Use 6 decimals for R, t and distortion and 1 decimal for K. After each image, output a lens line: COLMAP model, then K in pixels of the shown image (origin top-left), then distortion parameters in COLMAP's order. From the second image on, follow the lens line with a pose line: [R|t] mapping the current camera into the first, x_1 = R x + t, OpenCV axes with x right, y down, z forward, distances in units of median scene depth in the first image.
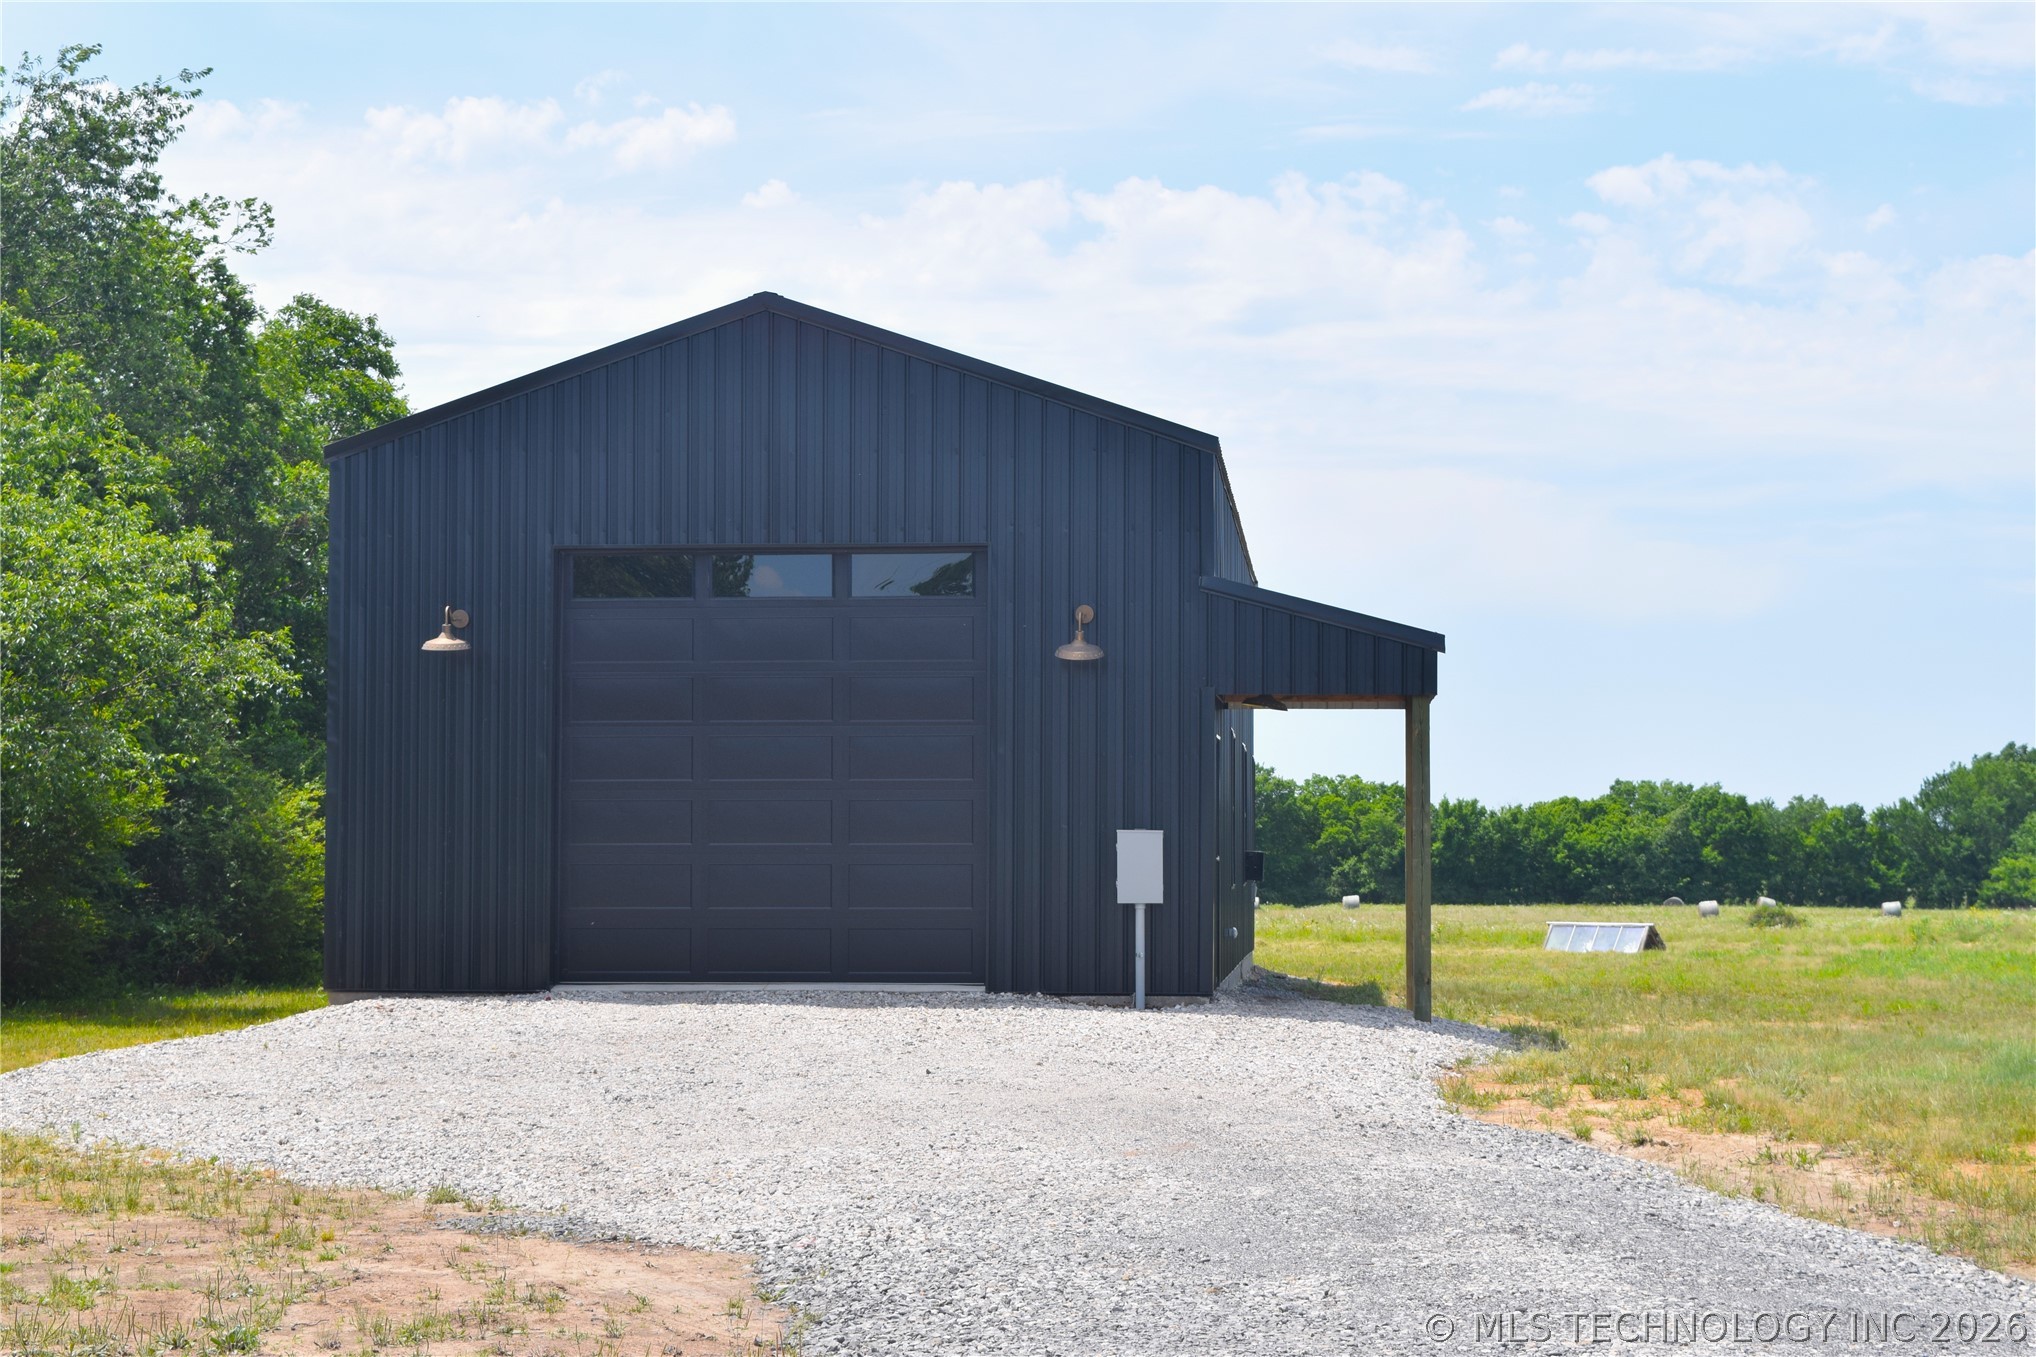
lens RADIAL K [[3622.3, 0, 1028.4], [0, 3622.3, 722.8], [0, 0, 1]] dist [0.029791, 0.000000]
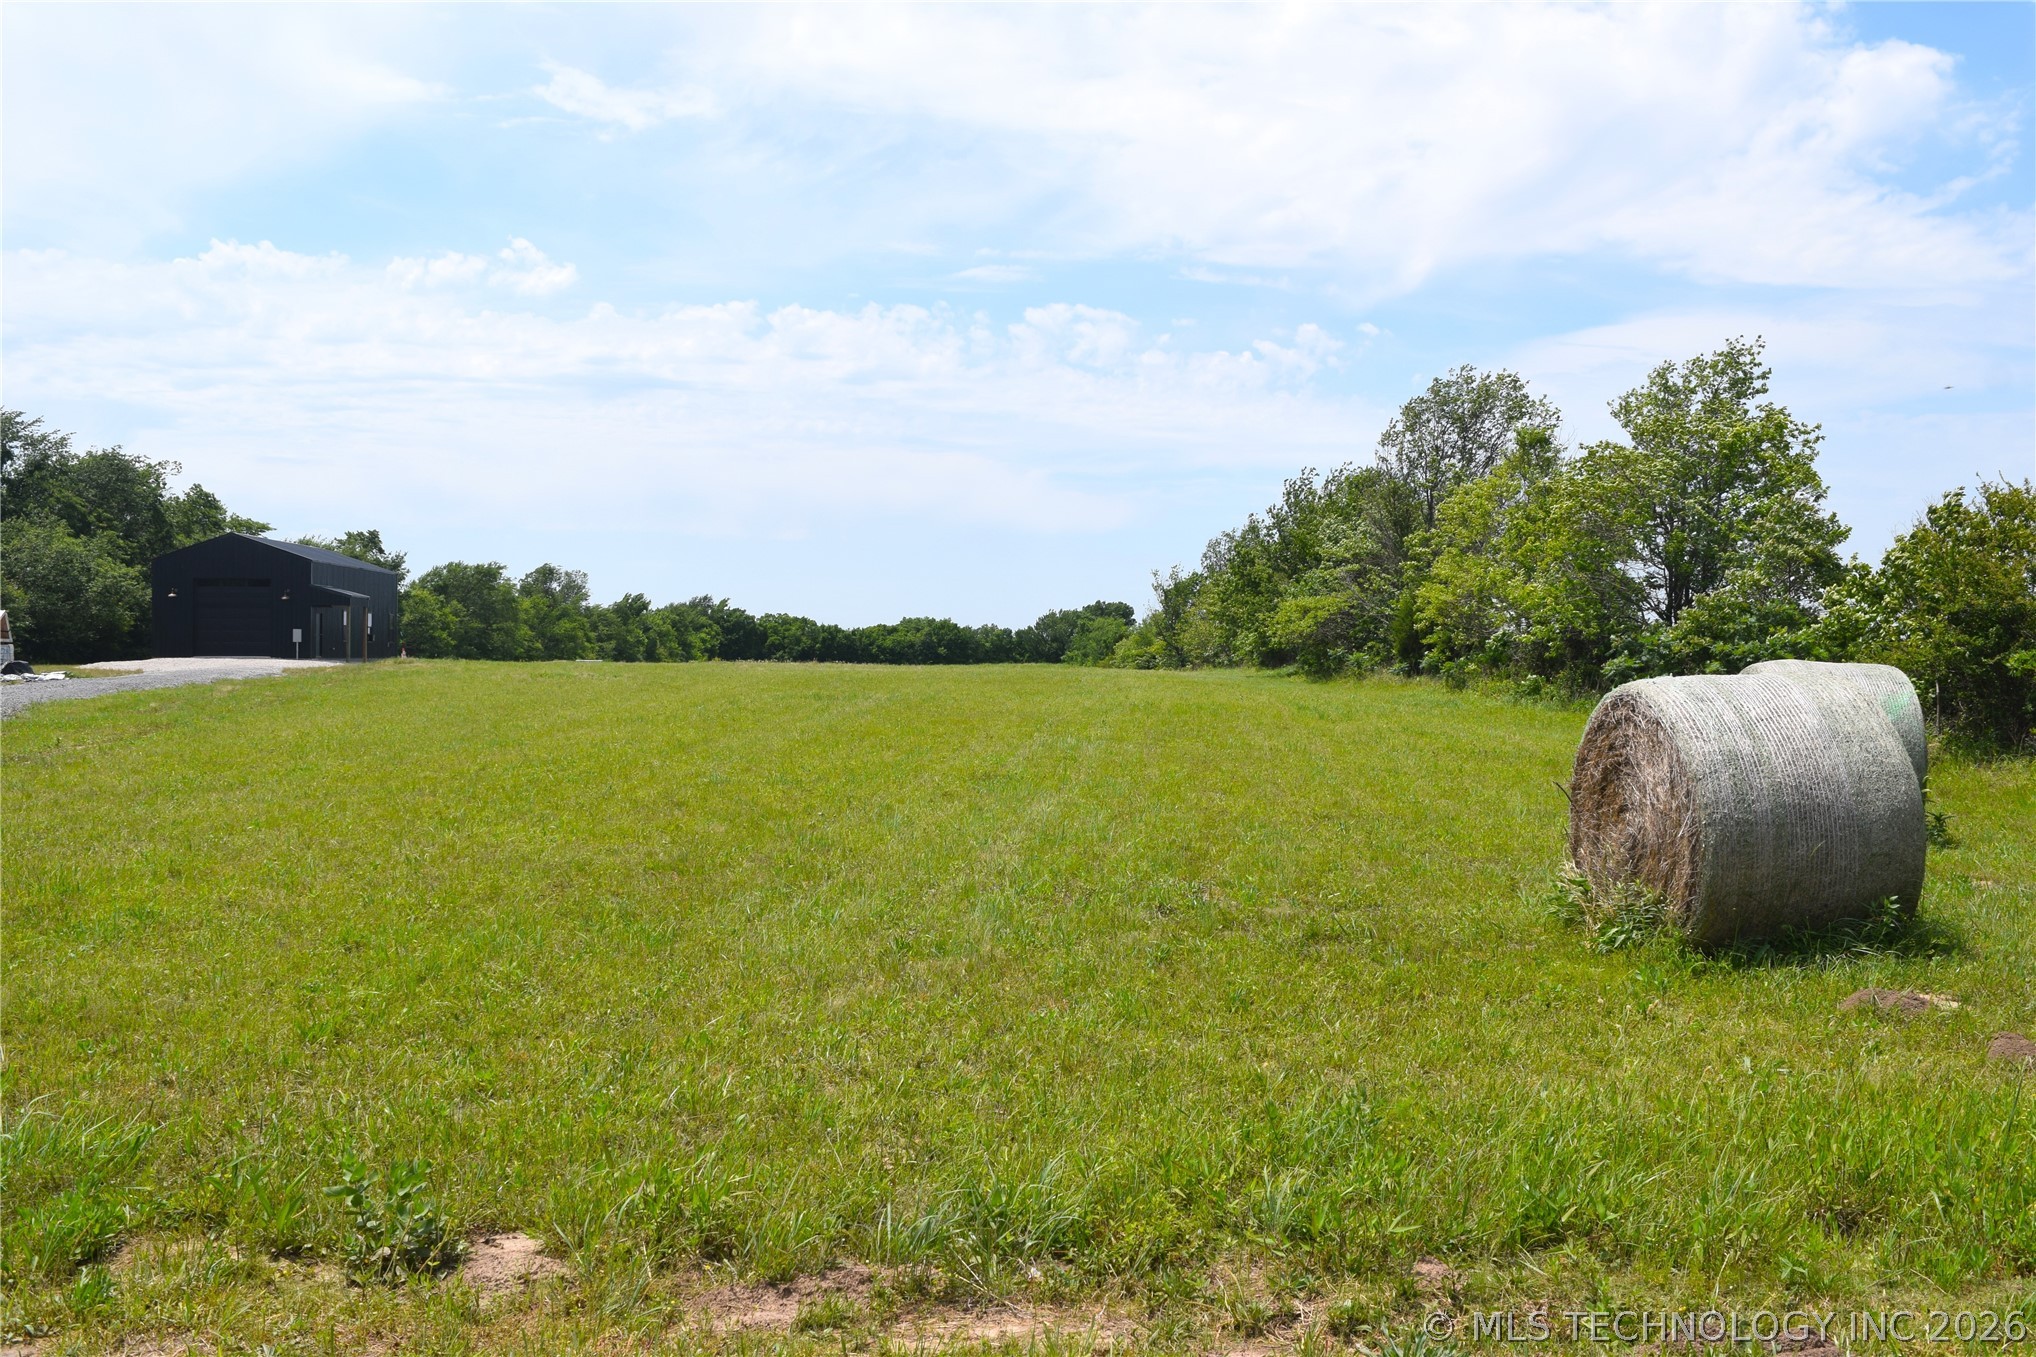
lens RADIAL K [[1897.2, 0, 1016.3], [0, 1897.2, 618.6], [0, 0, 1]] dist [-0.077003, 0.000000]
pose [[0.990122, 0.008172, 0.139968, 0.066117], [-0.010688, 0.999794, 0.017232, -0.004304], [-0.139798, -0.018558, 0.990006, -0.181180]]
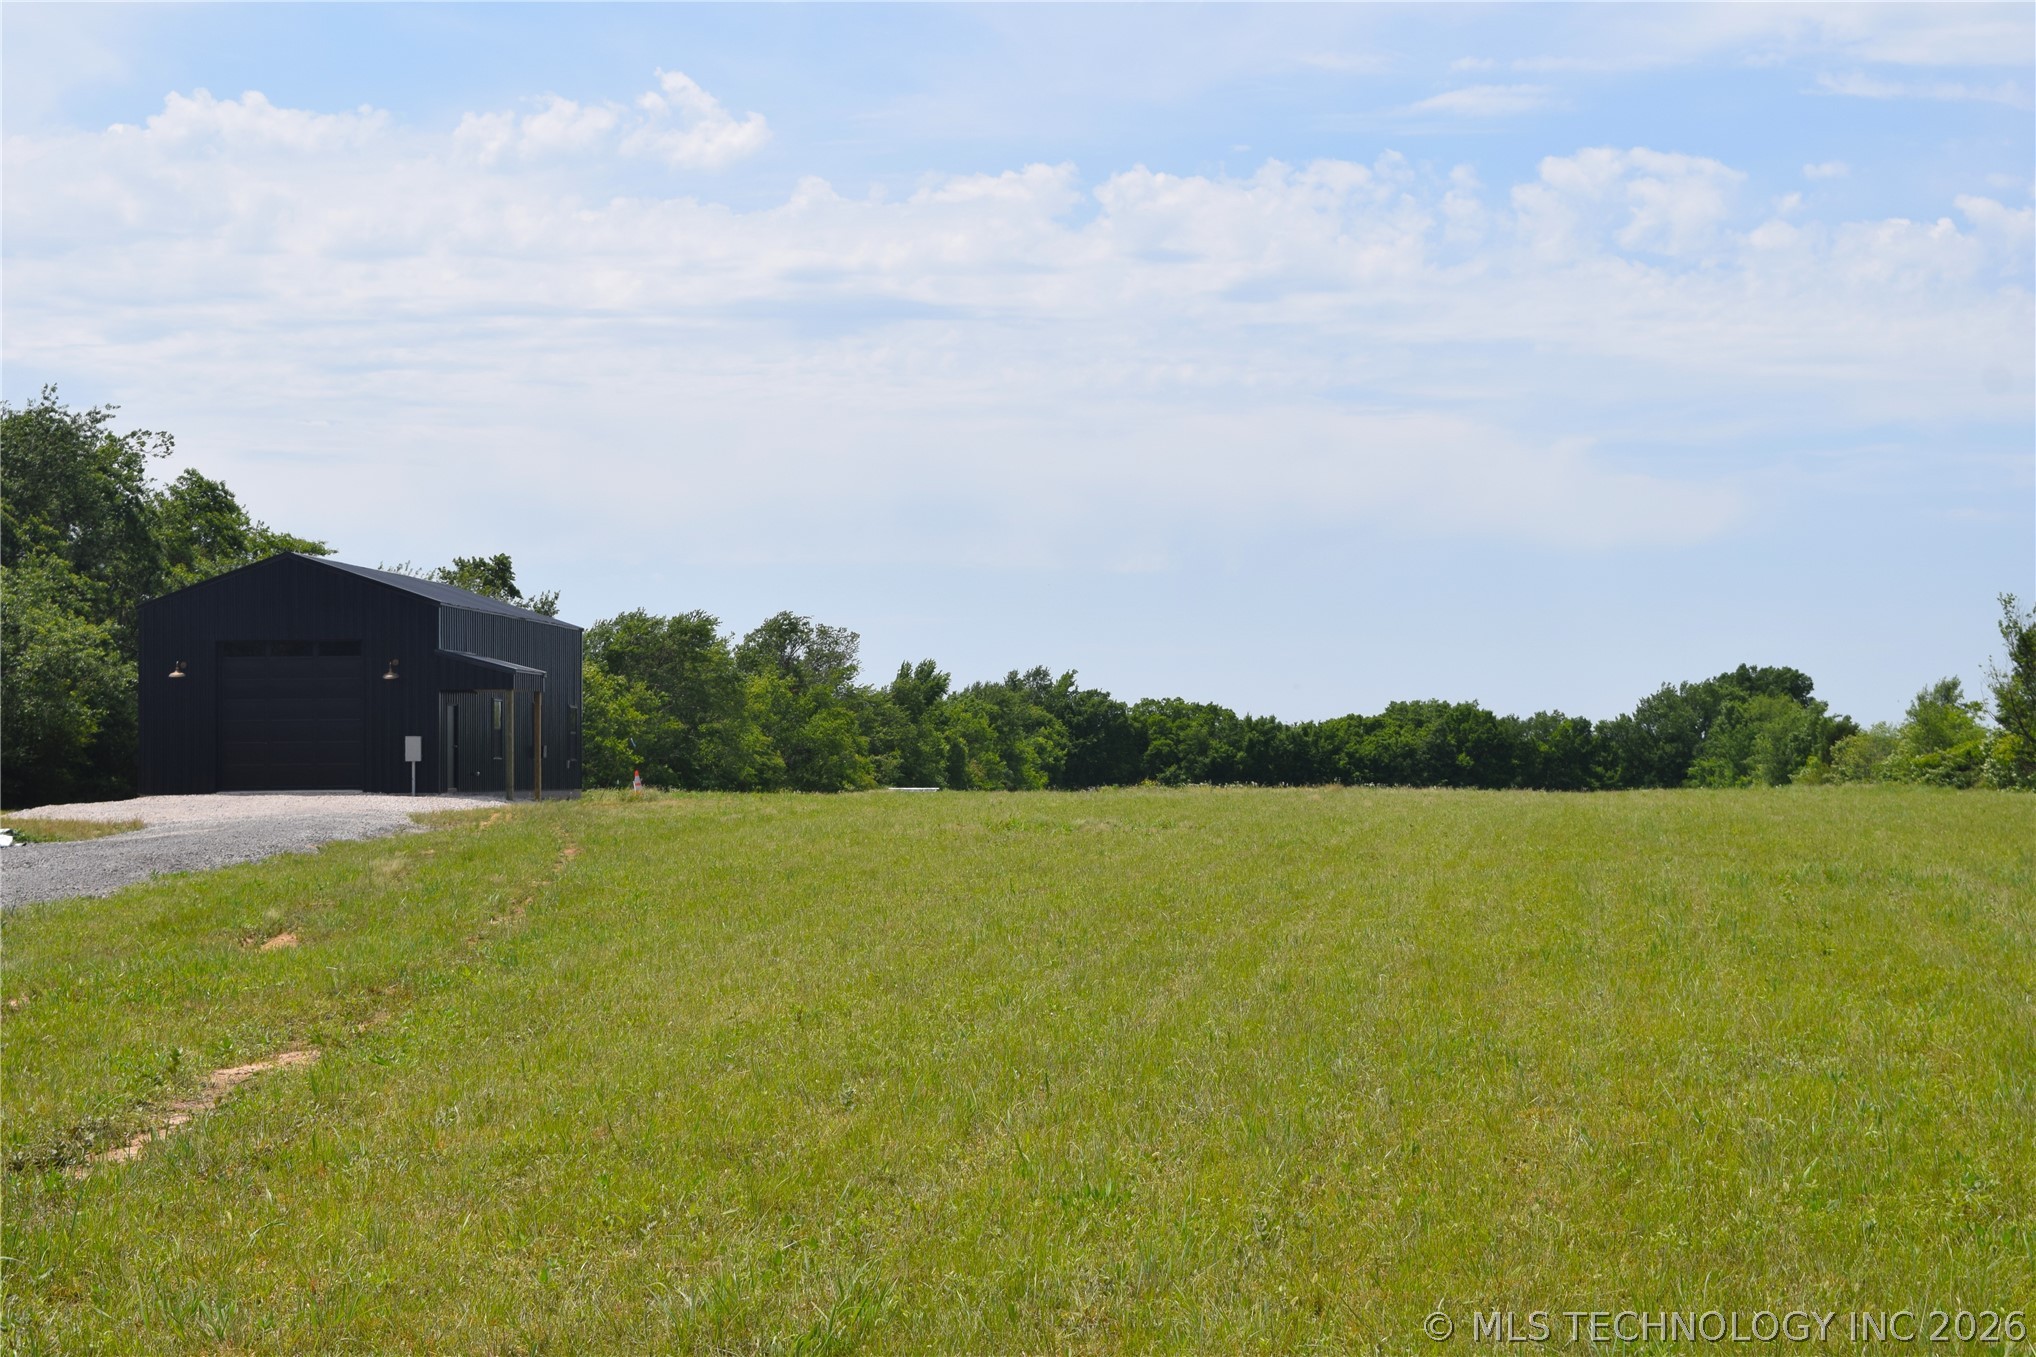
lens RADIAL K [[3281.7, 0, 1033.2], [0, 3281.7, 486.0], [0, 0, 1]] dist [0.014644, 0.000000]
pose [[0.999932, -0.007958, -0.008562, 0.048318], [0.007525, 0.998746, -0.049496, -0.003058], [0.008945, 0.049428, 0.998738, -0.140202]]
